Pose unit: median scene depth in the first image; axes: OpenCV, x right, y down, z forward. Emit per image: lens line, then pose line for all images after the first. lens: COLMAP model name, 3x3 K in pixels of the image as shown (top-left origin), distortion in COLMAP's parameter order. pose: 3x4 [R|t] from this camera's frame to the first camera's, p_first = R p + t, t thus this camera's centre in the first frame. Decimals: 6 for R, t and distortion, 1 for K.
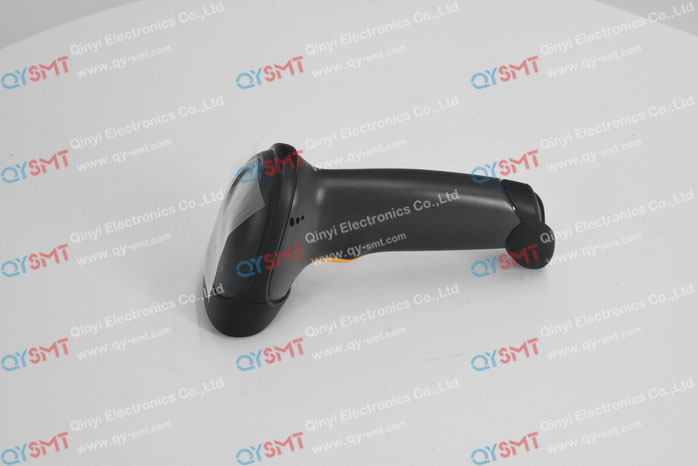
lens RADIAL K [[719.9, 0, 349.0], [0, 719.9, 233.0], [0, 0, 1]] dist [0.002075, 0.000558]
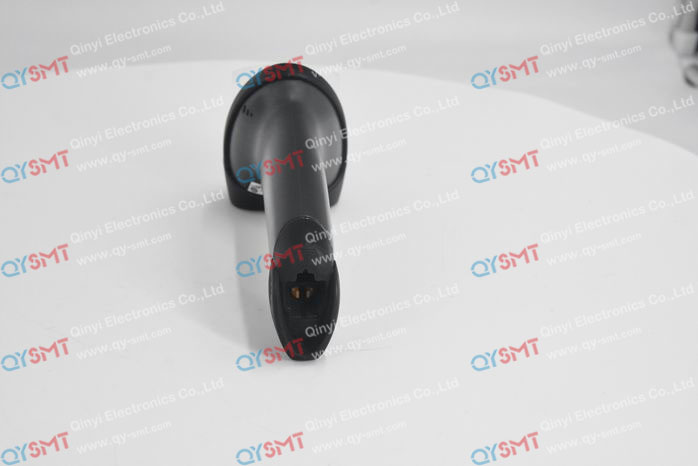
lens RADIAL K [[719.9, 0, 349.0], [0, 719.9, 233.0], [0, 0, 1]] dist [0.002075, 0.000558]
pose [[1.000000, 0.000003, 0.000013, -0.000027], [-0.000003, 1.000000, 0.000028, 0.261737], [-0.000013, -0.000028, 1.000000, -0.000036]]
